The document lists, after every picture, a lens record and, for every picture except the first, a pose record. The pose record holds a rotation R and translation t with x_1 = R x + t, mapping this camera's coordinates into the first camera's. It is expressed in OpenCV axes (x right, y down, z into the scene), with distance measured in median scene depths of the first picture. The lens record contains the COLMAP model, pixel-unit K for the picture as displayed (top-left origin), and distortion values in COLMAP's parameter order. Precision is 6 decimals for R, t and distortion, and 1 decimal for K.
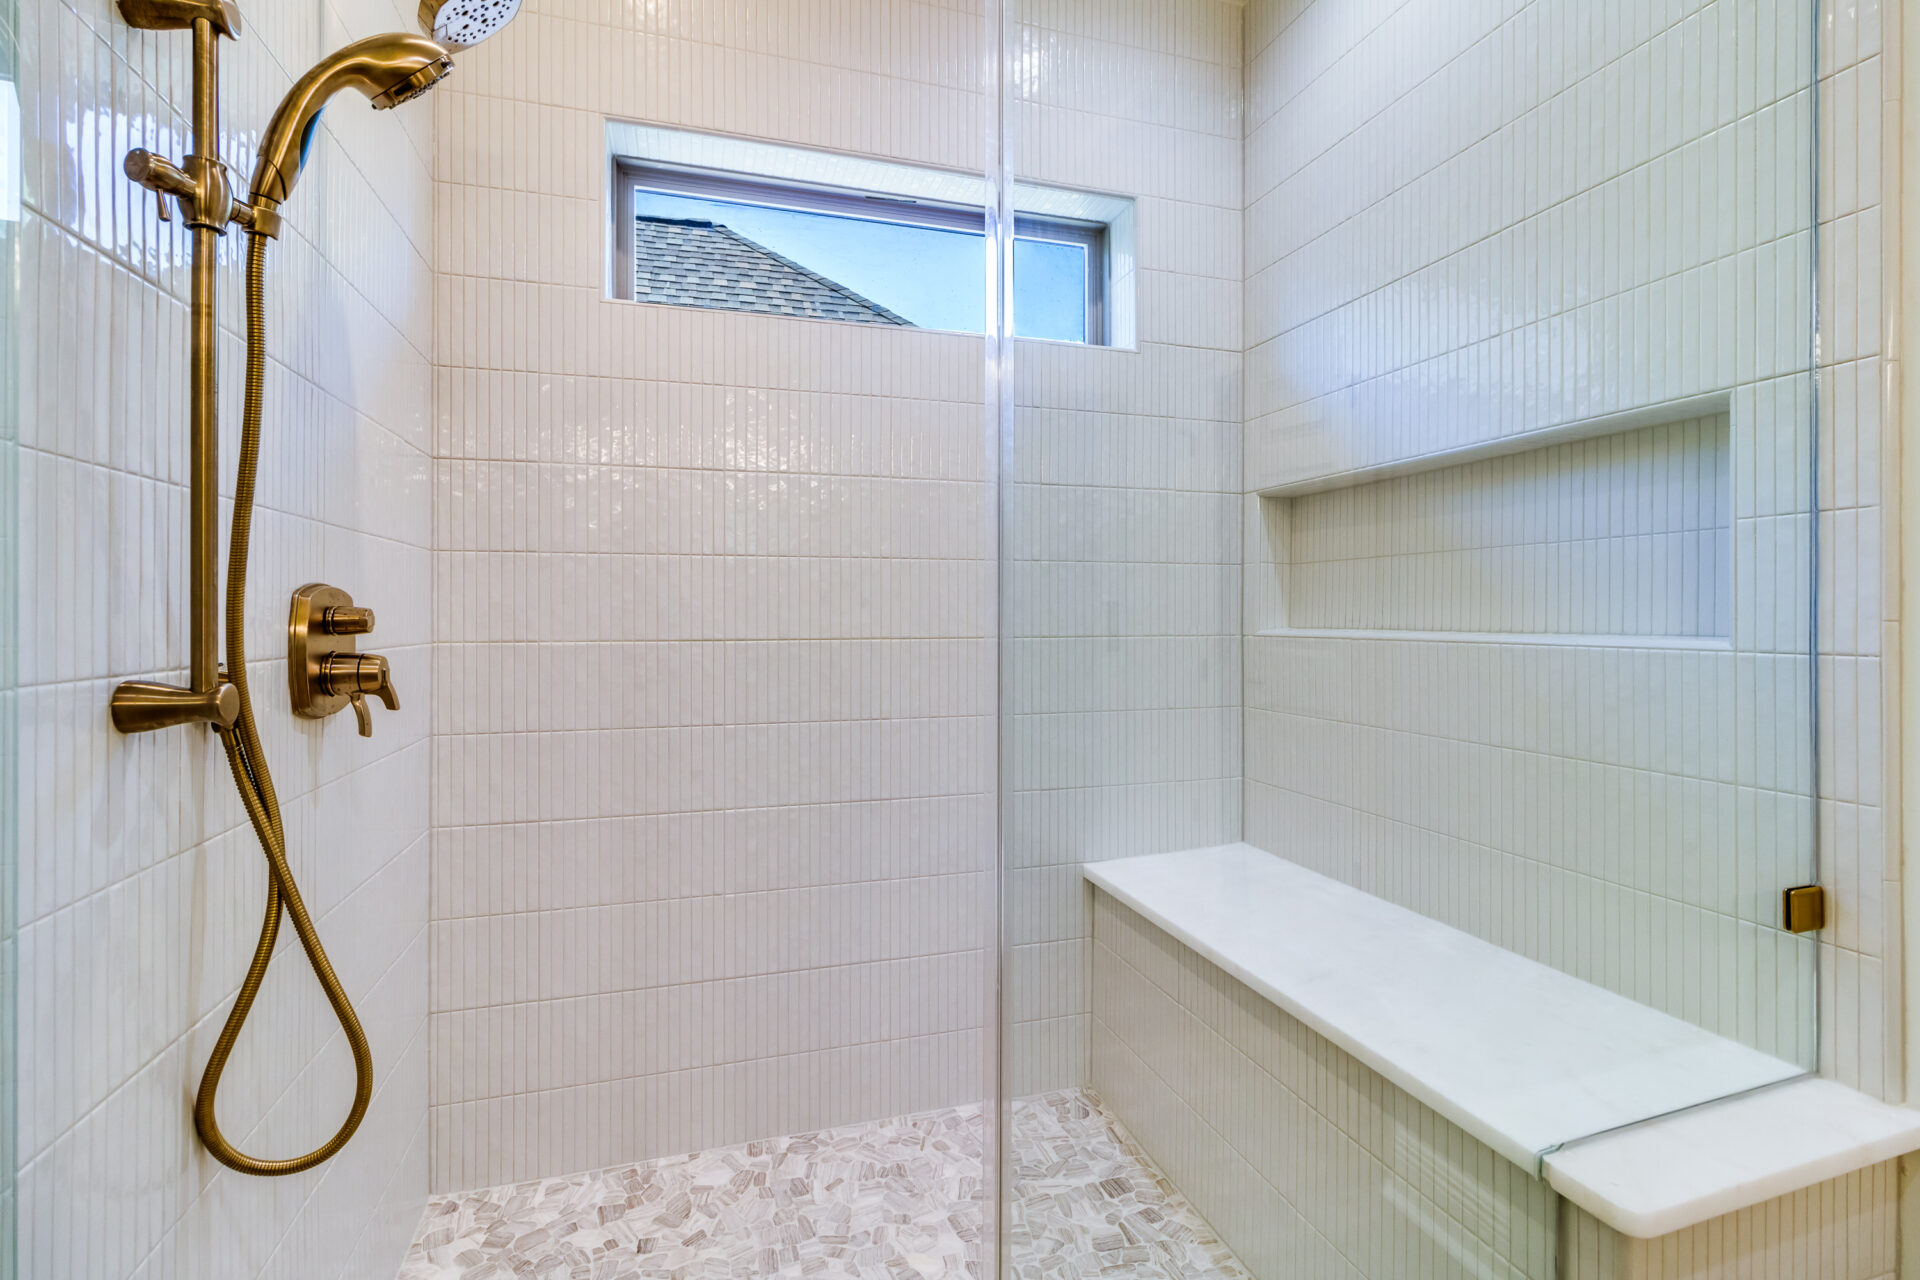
lens RADIAL K [[894.4, 0, 967.0], [0, 894.4, 614.1], [0, 0, 1]] dist [0.003289, -0.000061]
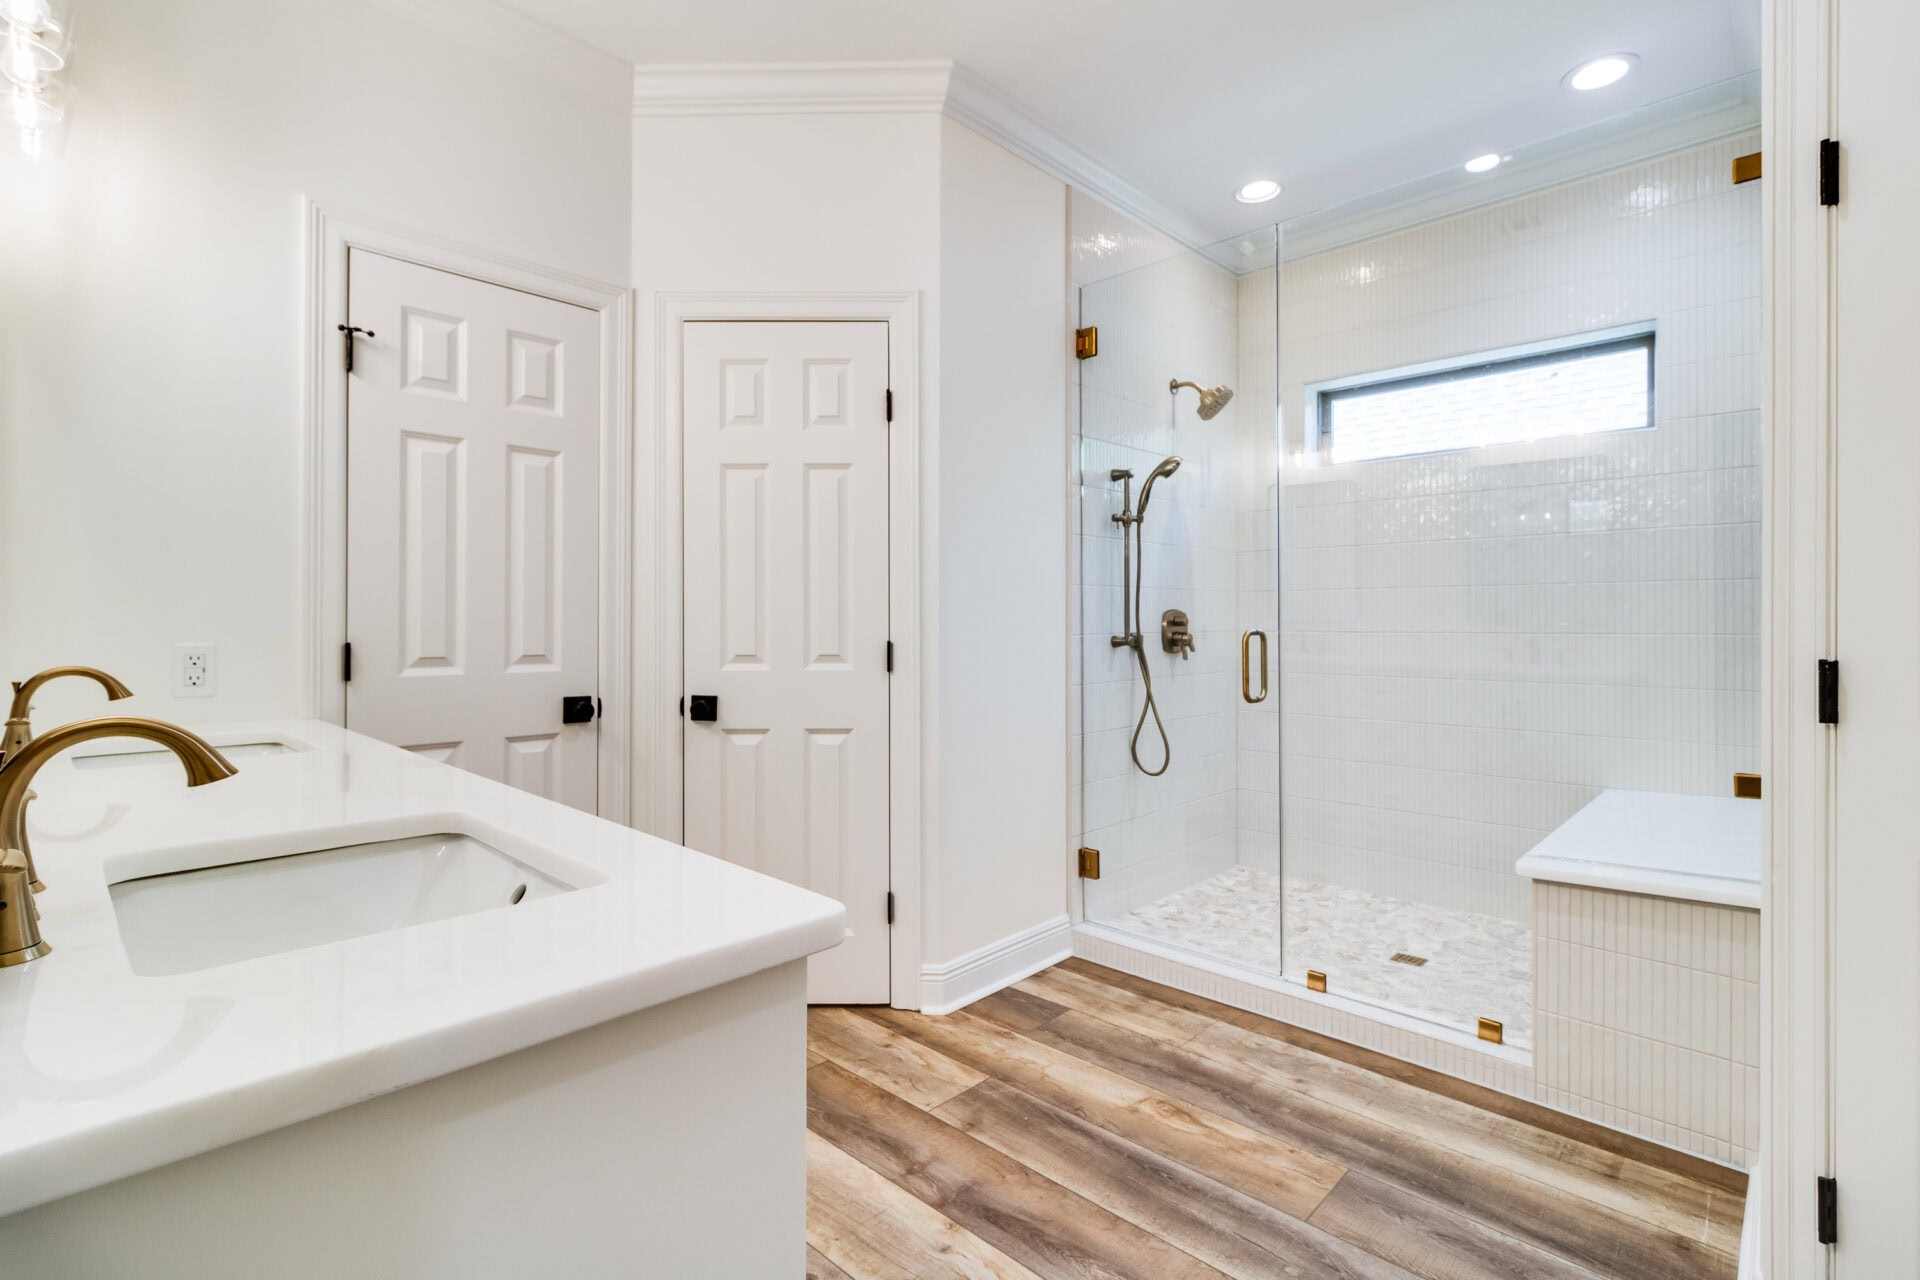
lens RADIAL K [[893.8, 0, 951.9], [0, 893.8, 622.8], [0, 0, 1]] dist [0.001087, -0.000399]
pose [[0.474686, 0.001193, -0.880154, 1.956893], [0.003882, 0.999987, 0.003449, -0.002779], [0.880147, -0.005054, 0.474675, -1.363356]]
